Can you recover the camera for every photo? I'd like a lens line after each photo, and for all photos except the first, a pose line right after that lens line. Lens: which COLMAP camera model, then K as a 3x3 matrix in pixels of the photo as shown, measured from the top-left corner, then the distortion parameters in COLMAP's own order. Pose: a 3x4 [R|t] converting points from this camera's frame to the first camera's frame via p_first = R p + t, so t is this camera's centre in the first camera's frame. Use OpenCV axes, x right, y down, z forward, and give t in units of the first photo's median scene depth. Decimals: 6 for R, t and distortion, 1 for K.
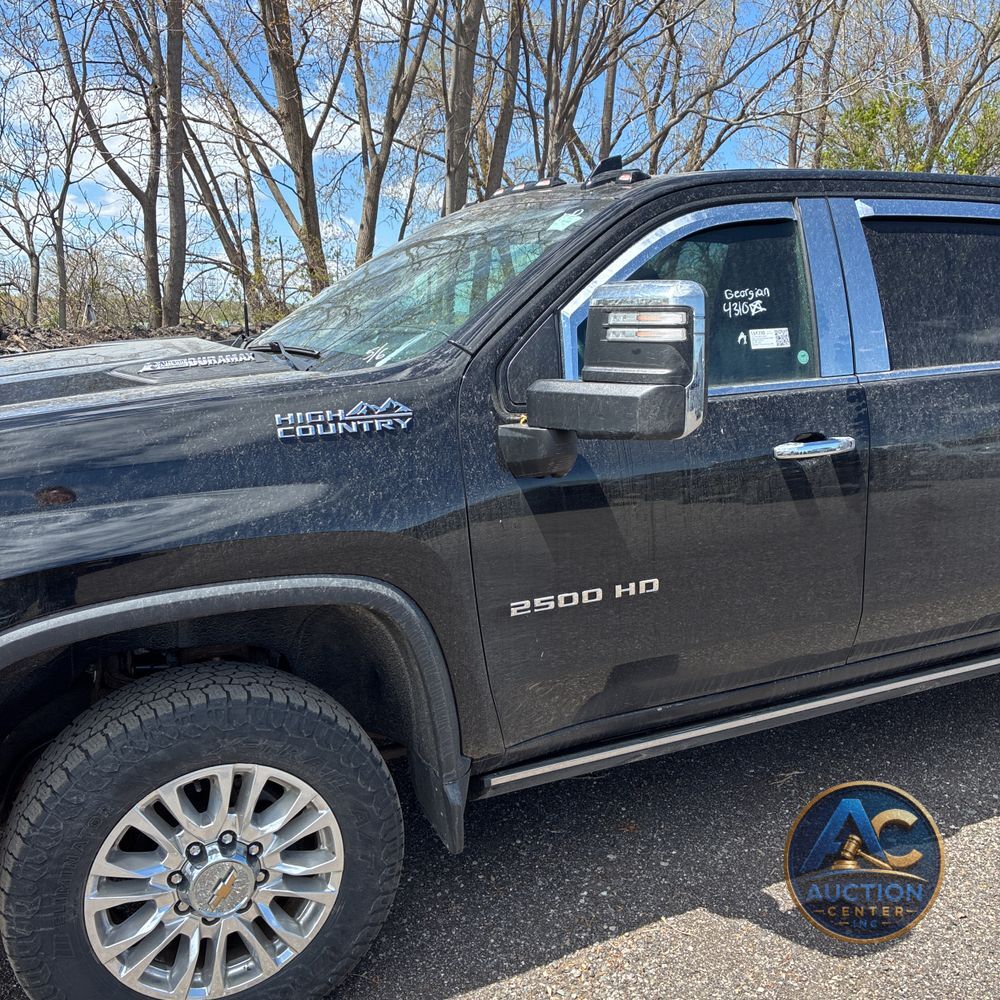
lens RADIAL K [[1009.8, 0, 505.7], [0, 1009.8, 497.1], [0, 0, 1]] dist [0.024355, 0.000000]
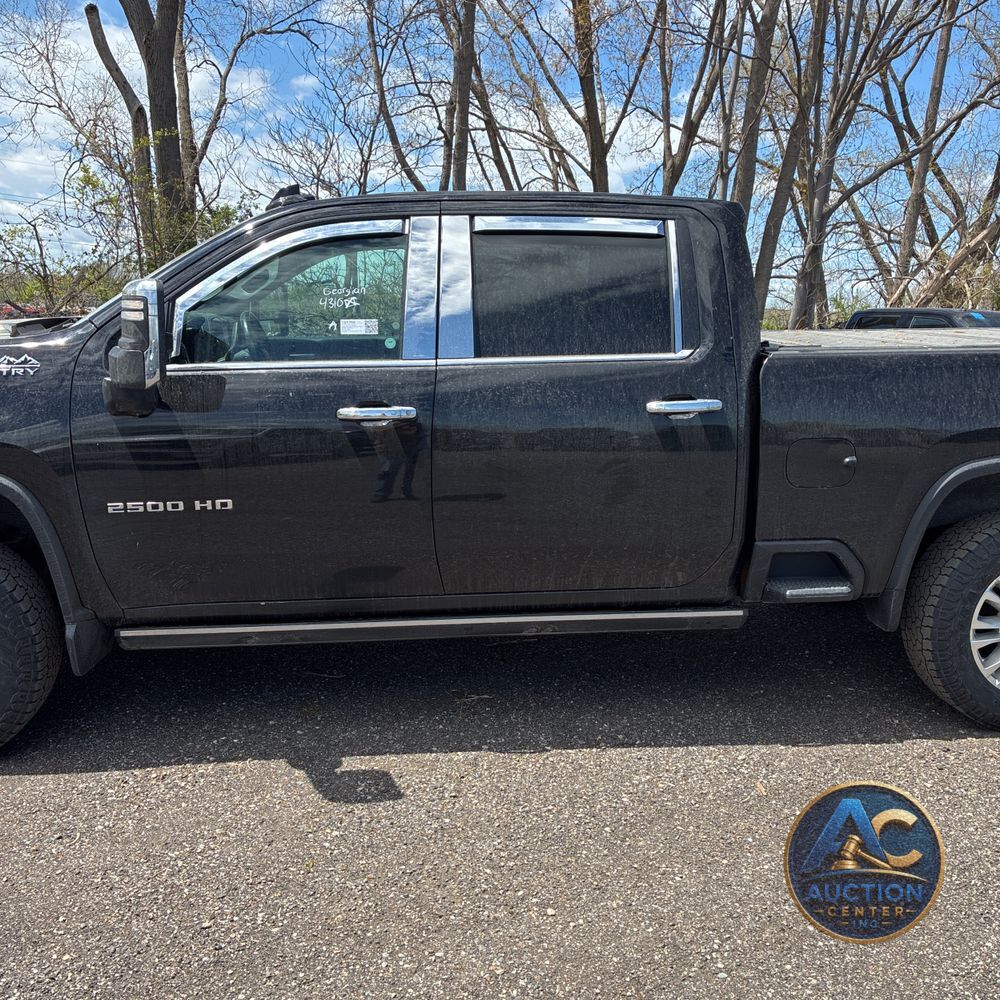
lens RADIAL K [[1009.8, 0, 499.5], [0, 1009.8, 499.7], [0, 0, 1]] dist [0.024355, 0.000000]
pose [[0.939641, 0.085856, -0.331215, 0.941874], [-0.085076, 0.996231, 0.016883, 0.027077], [0.331416, 0.012315, 0.943404, -0.159863]]
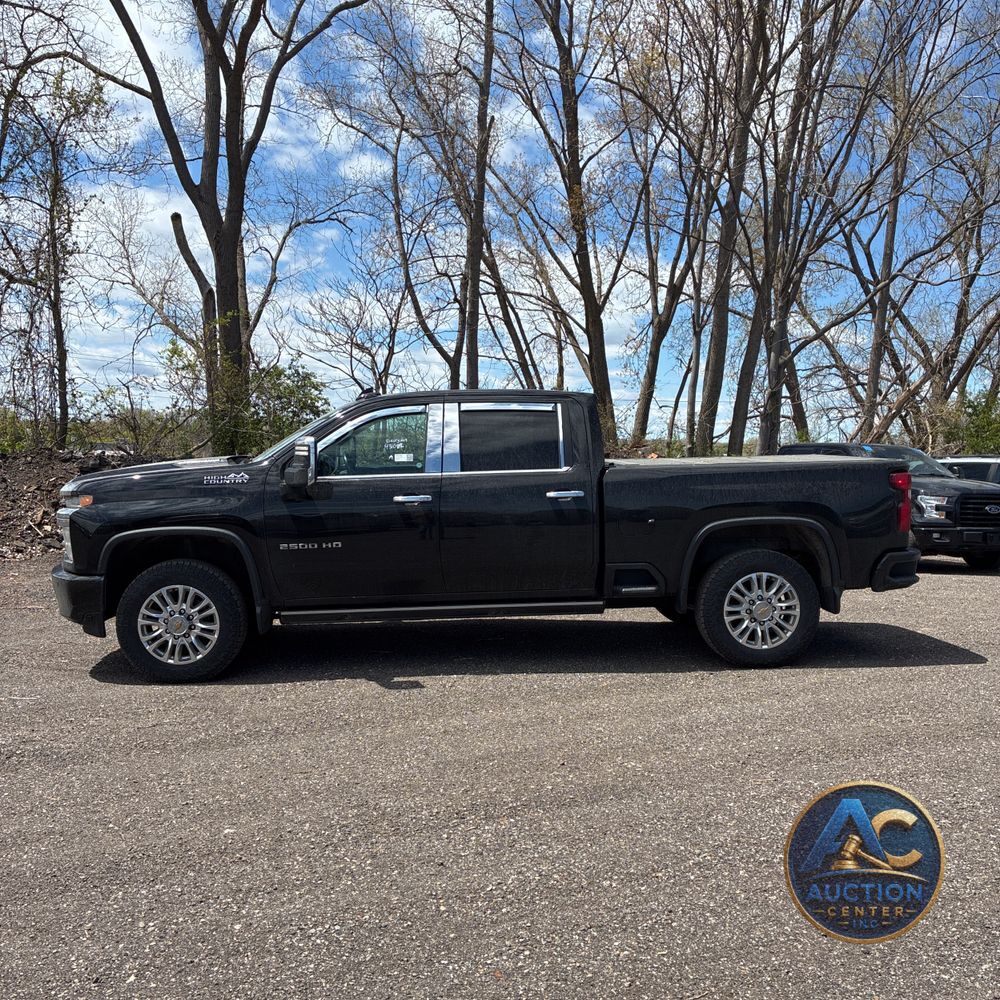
lens RADIAL K [[1009.8, 0, 504.4], [0, 1009.8, 500.3], [0, 0, 1]] dist [0.024355, 0.000000]
pose [[0.935107, 0.029797, -0.353111, 1.534450], [-0.074933, 0.990553, -0.114850, 0.248546], [0.346353, 0.133857, 0.928505, -1.405861]]
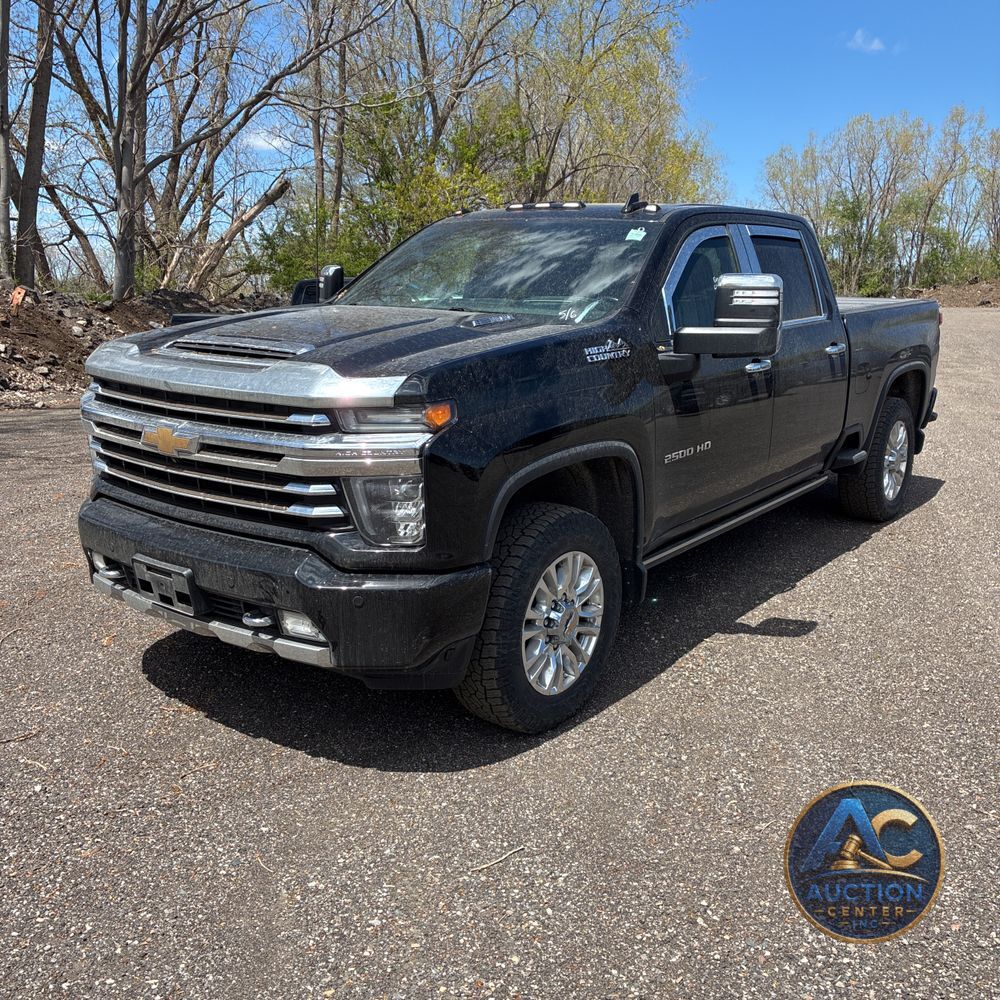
lens RADIAL K [[1009.8, 0, 502.3], [0, 1009.8, 504.1], [0, 0, 1]] dist [0.024355, 0.000000]
pose [[0.885794, -0.087193, 0.455814, -0.996364], [0.072713, 0.996136, 0.049247, 0.077480], [-0.458347, -0.010479, 0.888711, -0.412830]]
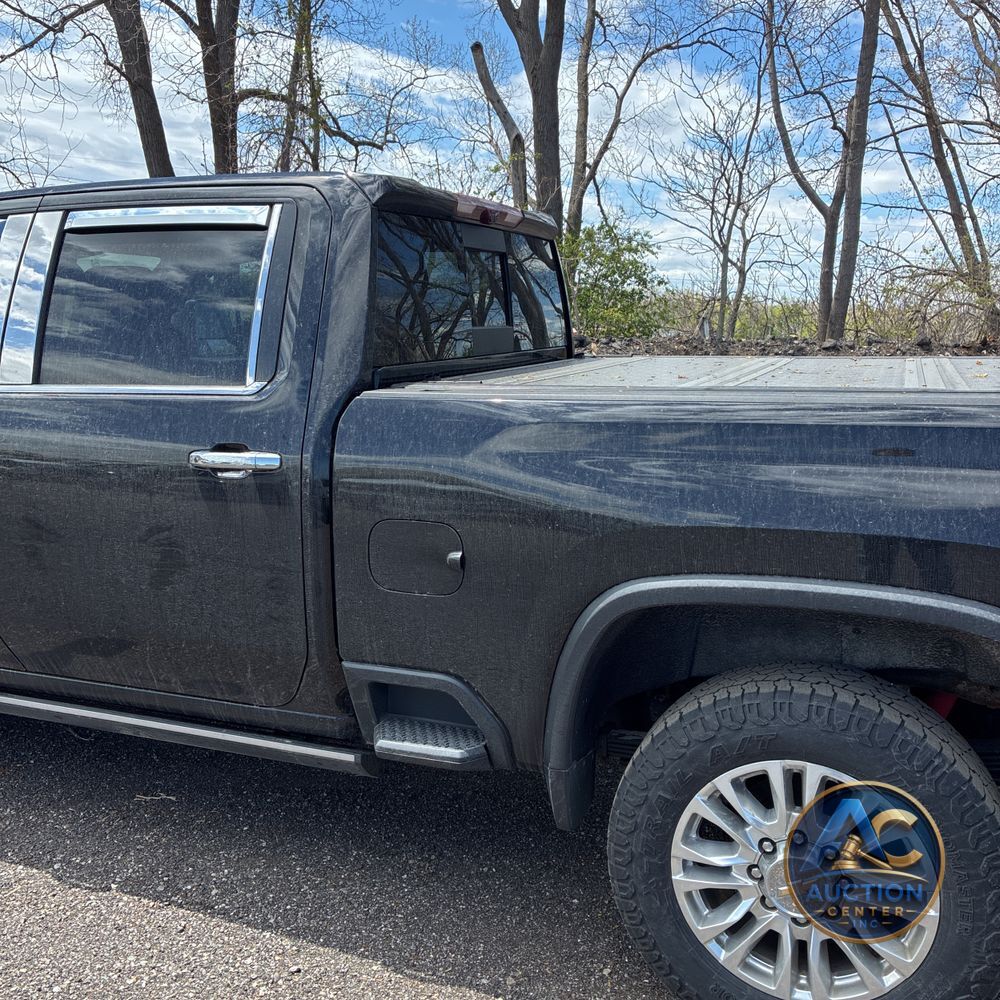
lens RADIAL K [[1009.8, 0, 496.6], [0, 1009.8, 496.3], [0, 0, 1]] dist [0.024355, 0.000000]
pose [[0.684571, 0.142792, -0.714824, 1.609915], [-0.151453, 0.987089, 0.052137, -0.156114], [0.713039, 0.072571, 0.697358, 0.725989]]
